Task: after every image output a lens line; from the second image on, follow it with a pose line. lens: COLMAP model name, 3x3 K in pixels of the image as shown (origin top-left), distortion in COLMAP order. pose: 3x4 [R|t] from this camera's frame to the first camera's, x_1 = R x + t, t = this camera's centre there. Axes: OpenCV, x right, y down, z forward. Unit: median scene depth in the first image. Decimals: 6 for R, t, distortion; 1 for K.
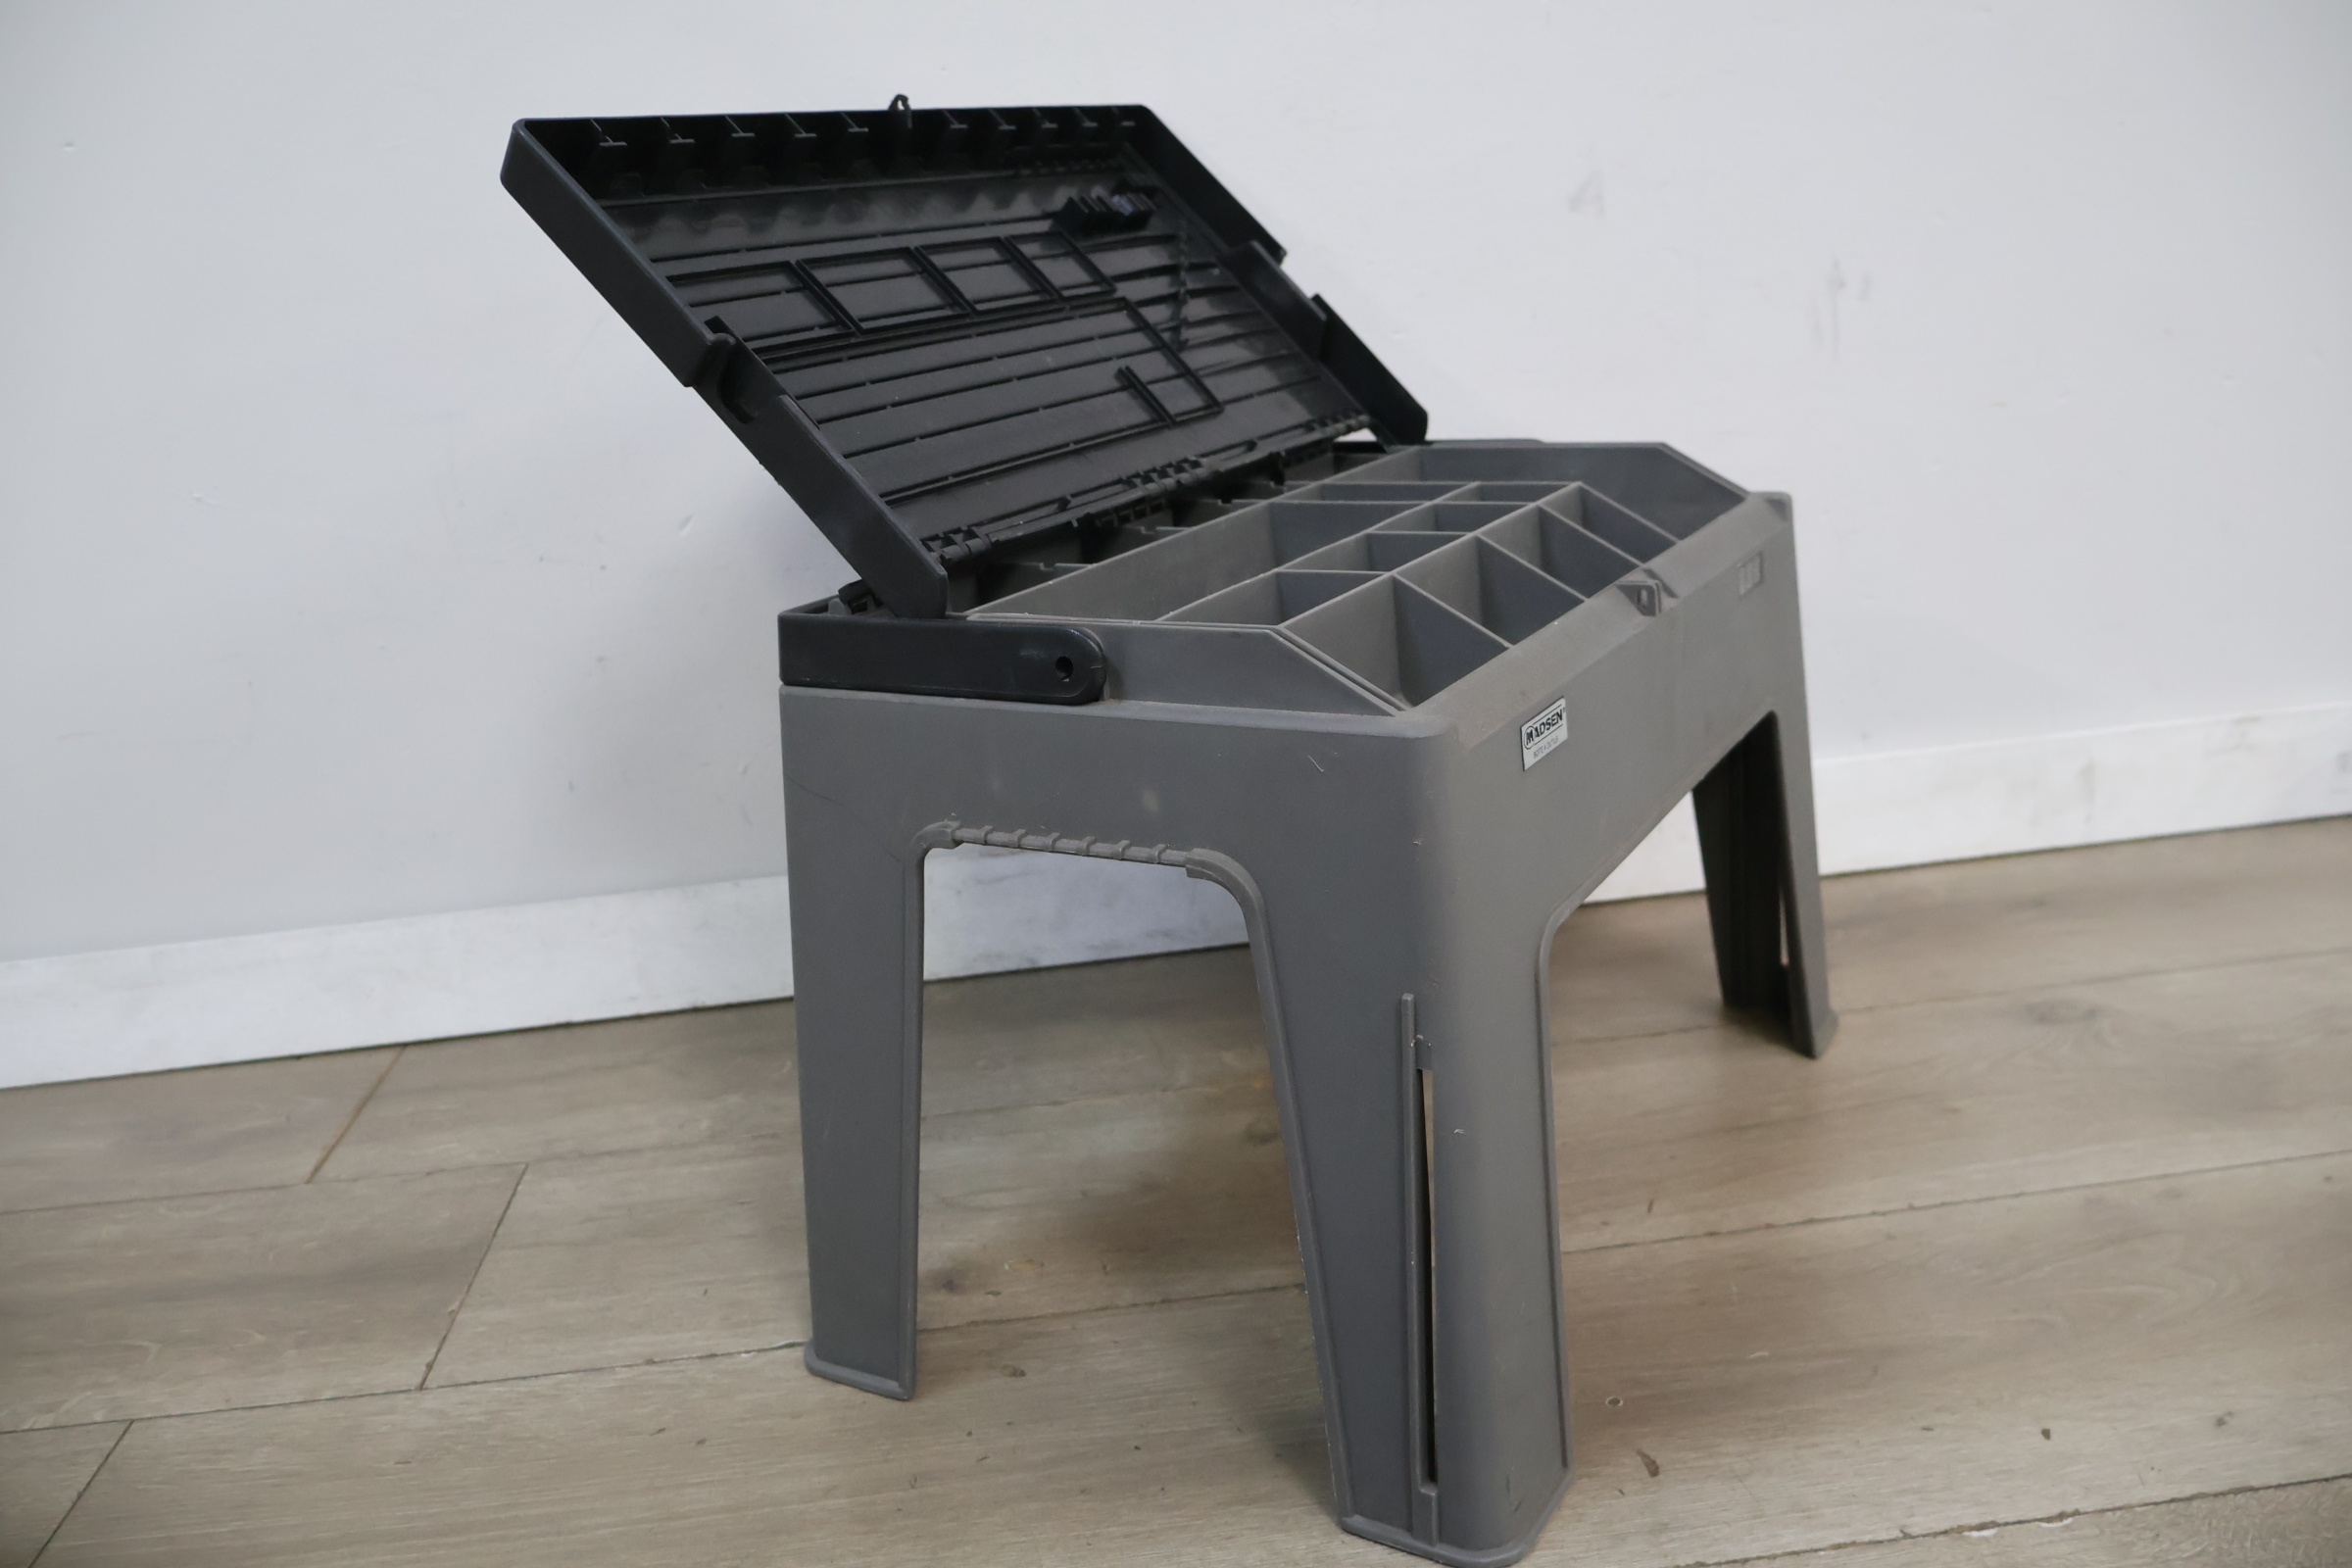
lens RADIAL K [[1960.6, 0, 1164.3], [0, 1960.6, 796.1], [0, 0, 1]] dist [-0.001889, -0.000763]
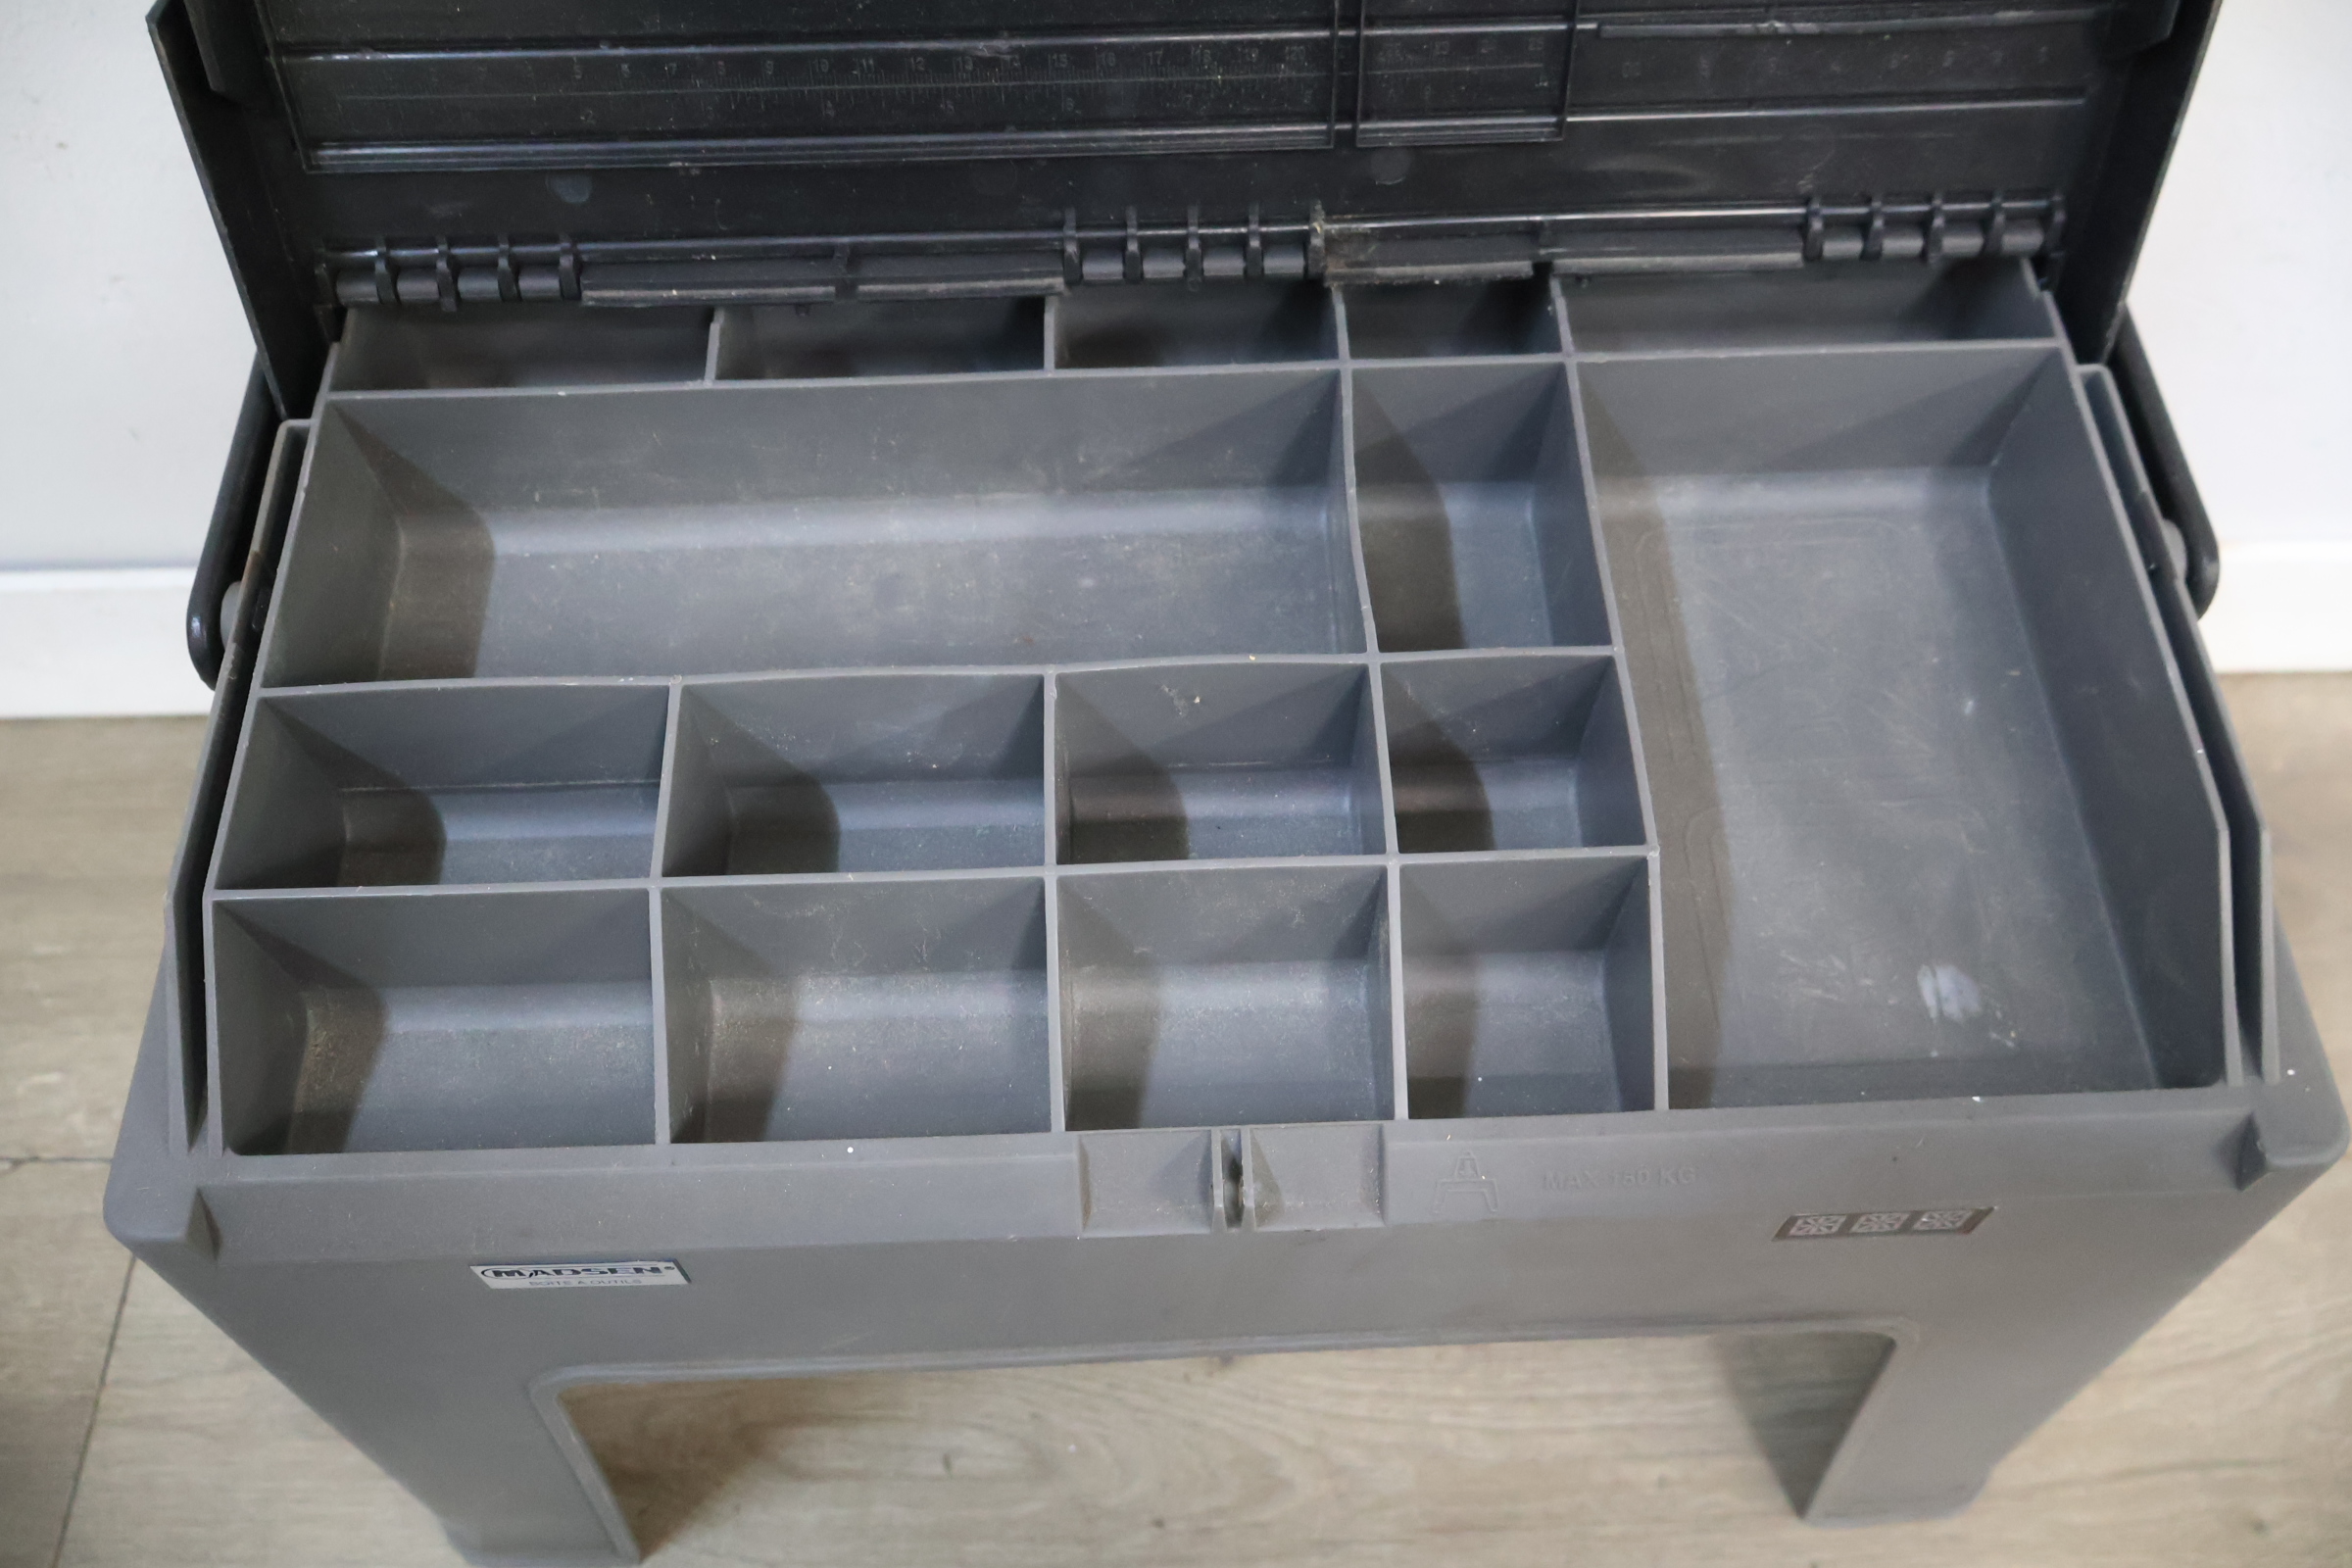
lens RADIAL K [[1960.6, 0, 1169.5], [0, 1960.6, 786.8], [0, 0, 1]] dist [-0.001889, -0.000763]
pose [[0.993670, 0.110727, 0.018938, -0.002975], [-0.092763, 0.713714, 0.694267, -0.450309], [0.063358, -0.691630, 0.719468, 0.681304]]
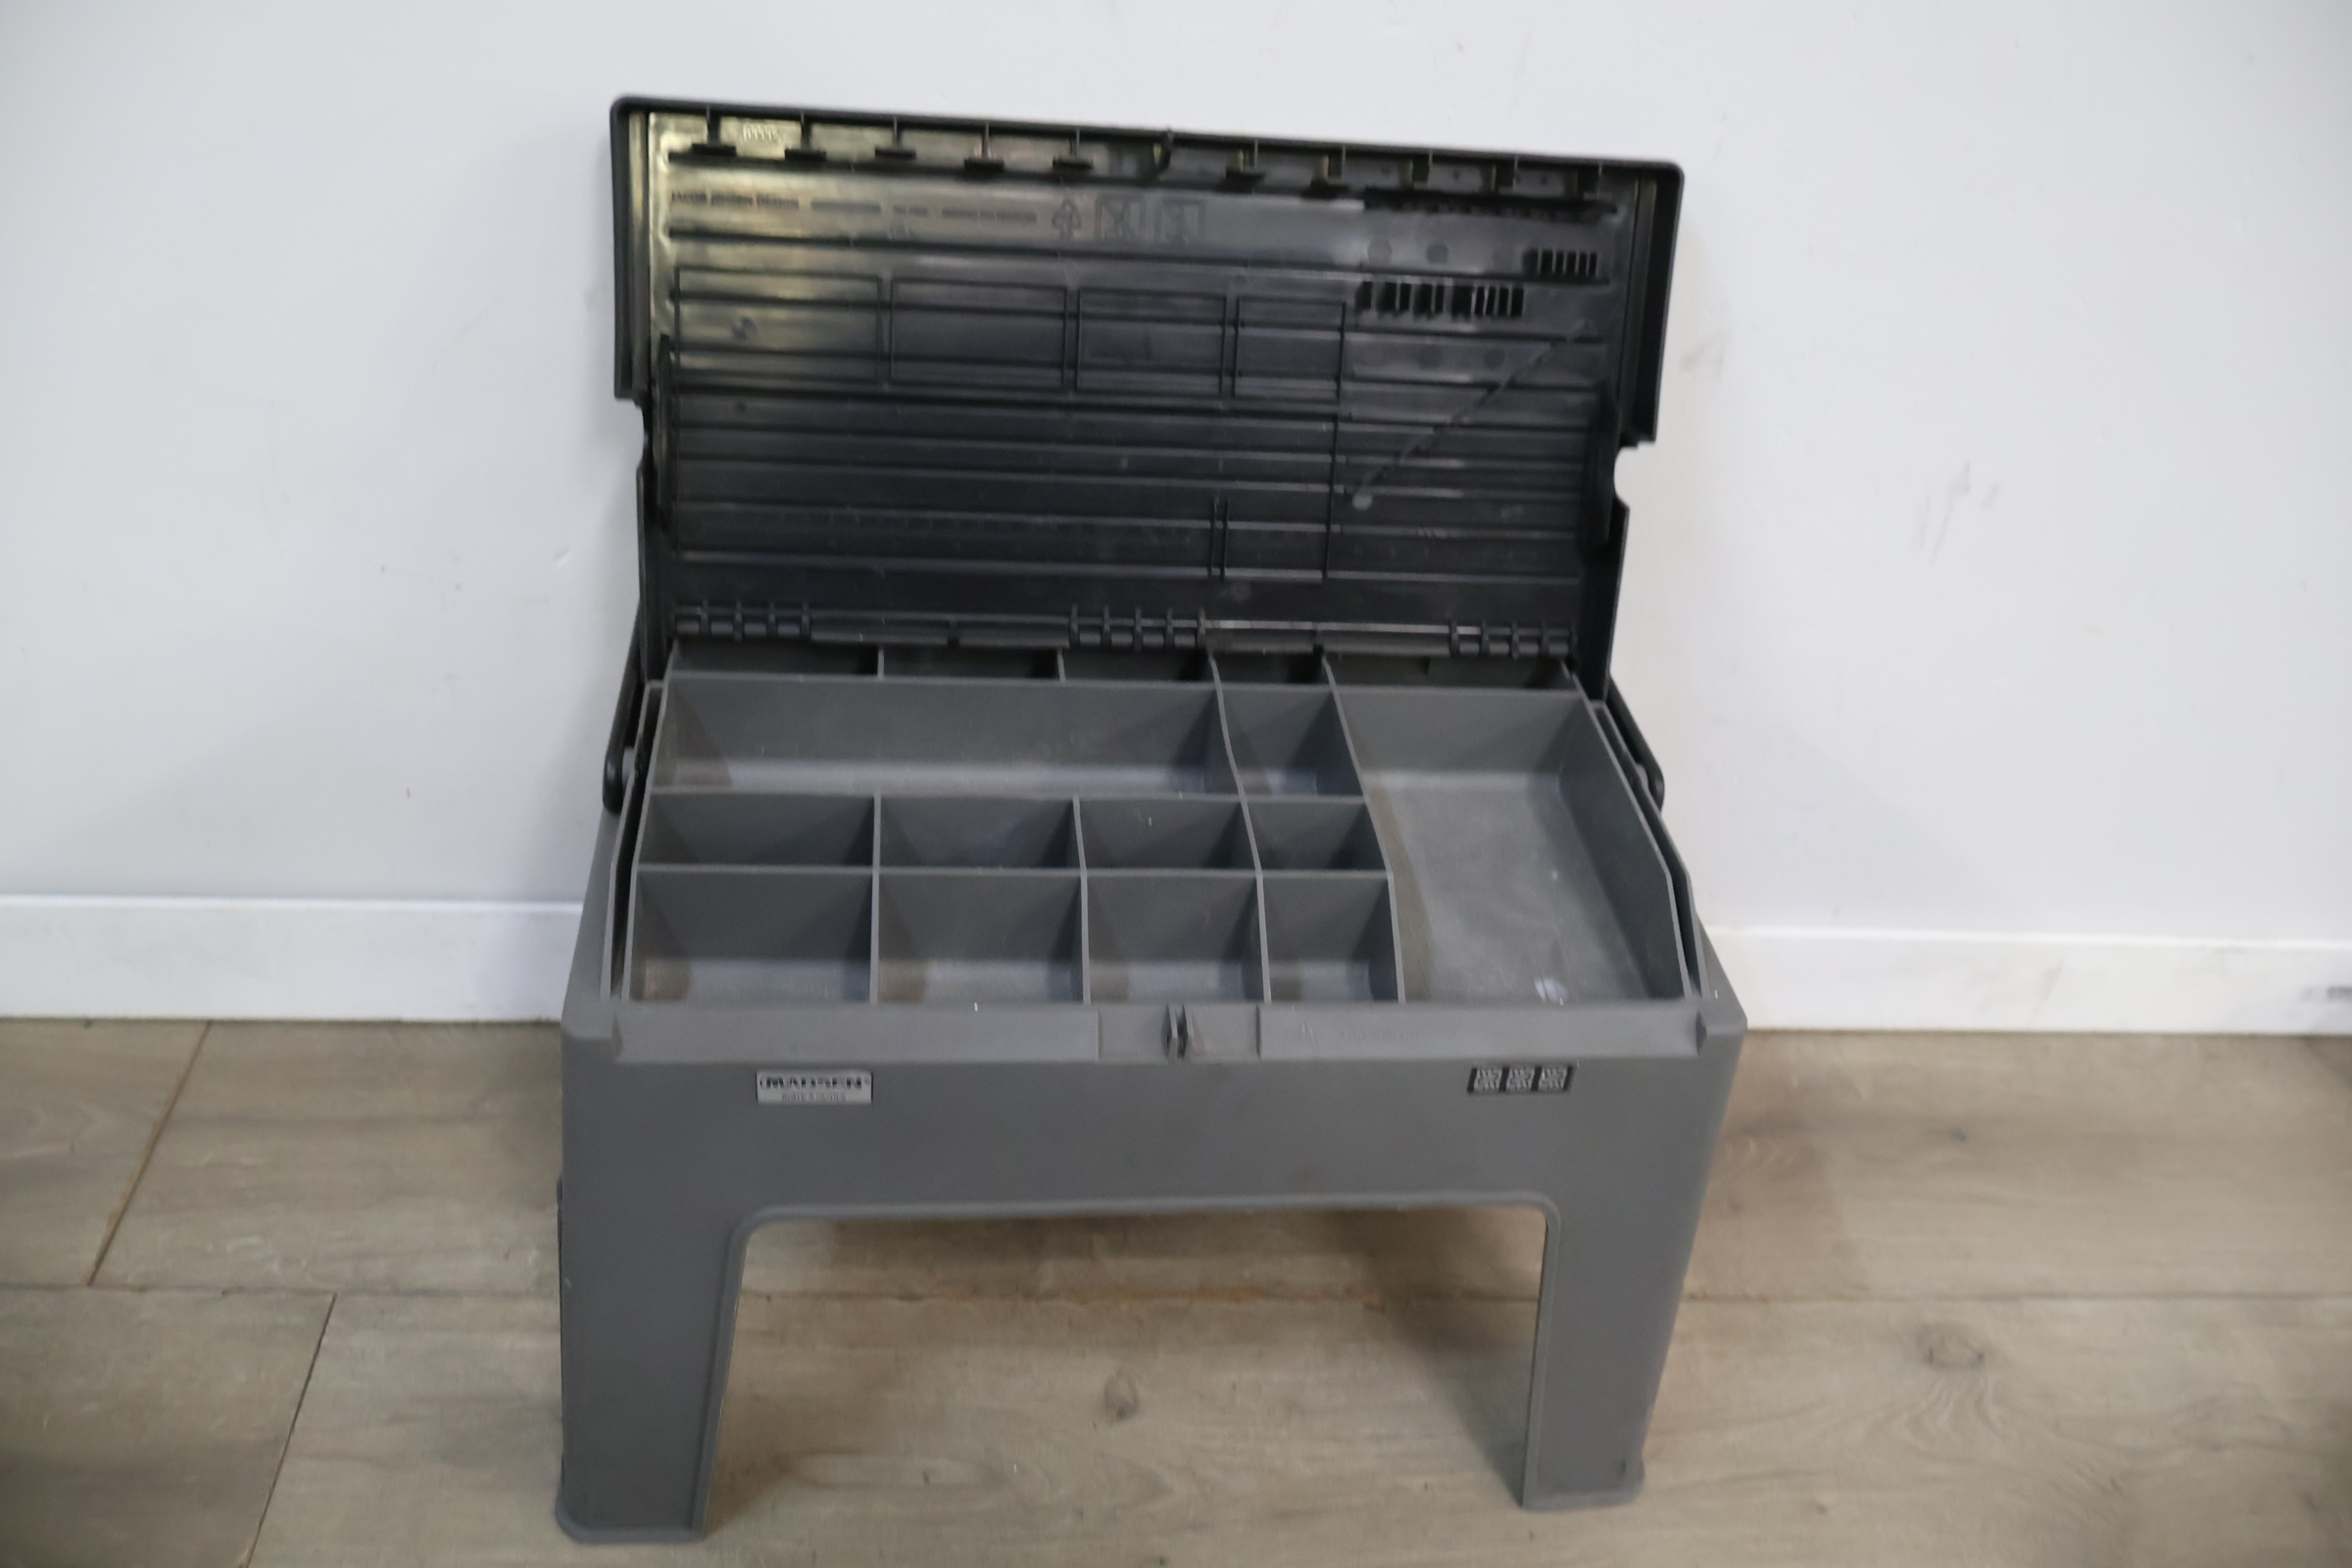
lens RADIAL K [[1960.6, 0, 1160.2], [0, 1960.6, 778.0], [0, 0, 1]] dist [-0.001889, -0.000763]
pose [[0.984279, 0.151479, 0.090824, -0.067462], [-0.173264, 0.927900, 0.330124, -0.451797], [-0.034268, -0.340671, 0.939558, 0.216752]]
